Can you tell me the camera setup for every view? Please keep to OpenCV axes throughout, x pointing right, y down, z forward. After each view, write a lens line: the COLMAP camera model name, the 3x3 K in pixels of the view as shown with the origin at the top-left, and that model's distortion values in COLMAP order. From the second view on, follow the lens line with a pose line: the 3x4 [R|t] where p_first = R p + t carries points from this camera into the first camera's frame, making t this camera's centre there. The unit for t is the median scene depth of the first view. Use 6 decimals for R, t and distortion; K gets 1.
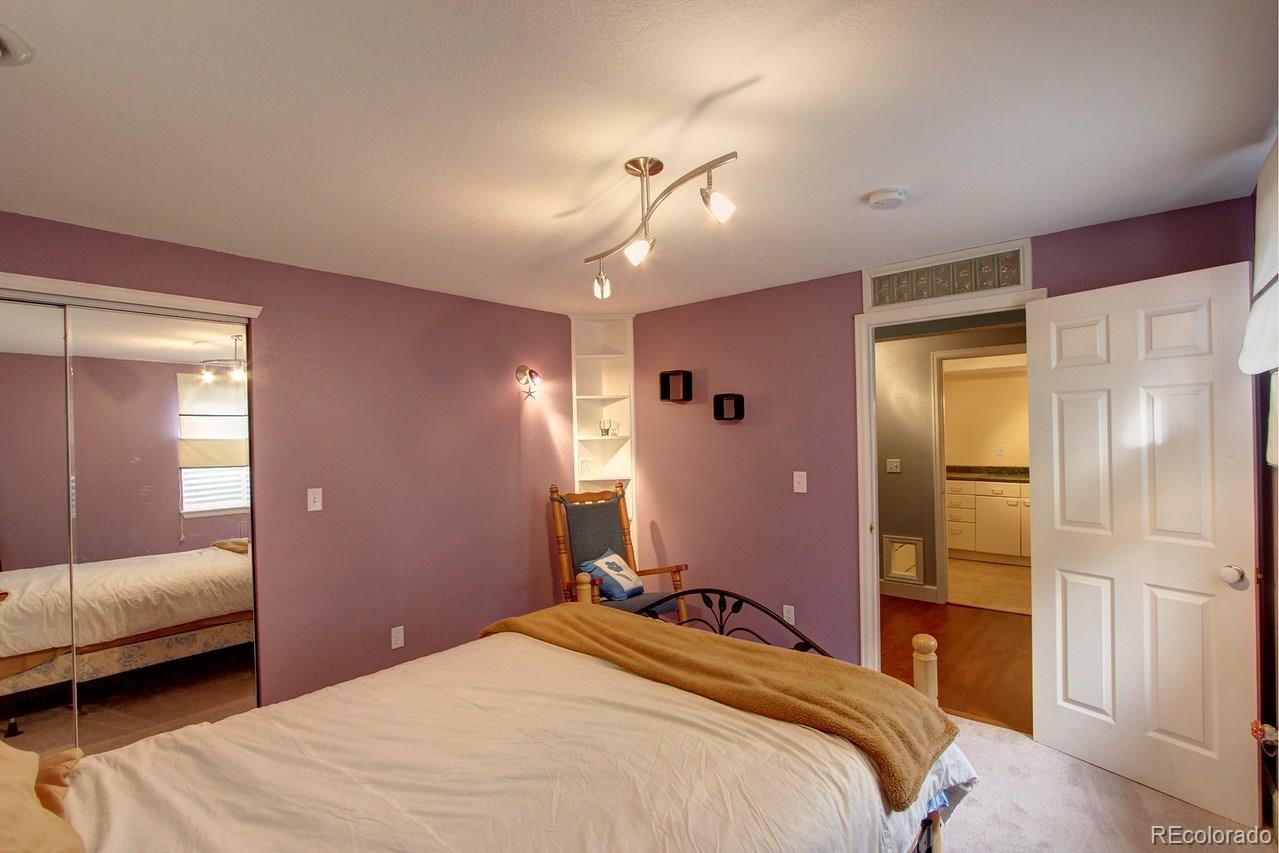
lens RADIAL K [[572.0, 0, 645.2], [0, 572.0, 432.6], [0, 0, 1]] dist [-0.001232, 0.000071]
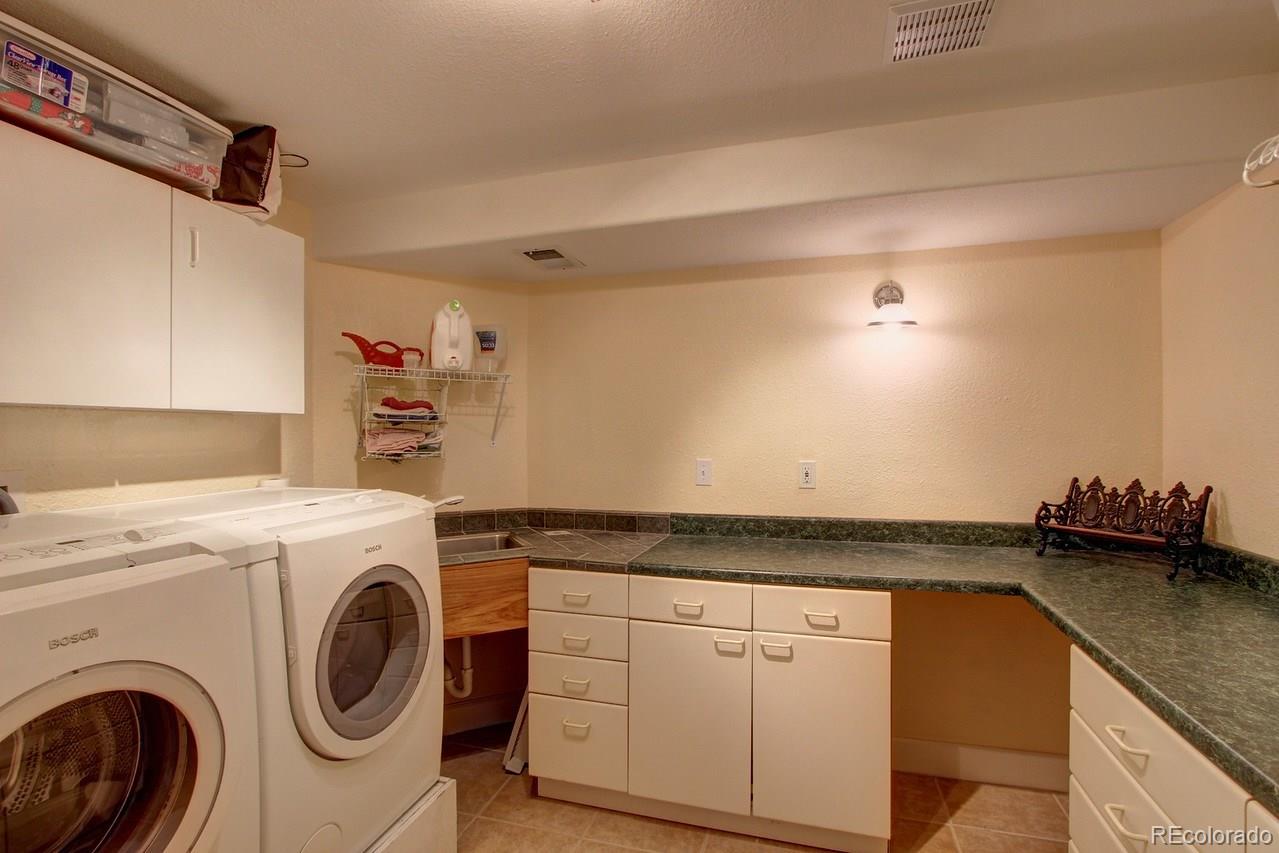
lens RADIAL K [[572.0, 0, 643.1], [0, 572.0, 428.5], [0, 0, 1]] dist [-0.001232, 0.000071]
pose [[0.915720, 0.014200, 0.401566, 0.452610], [-0.014393, 0.999893, -0.002536, 0.007258], [-0.401559, -0.003457, 0.915827, 0.703604]]
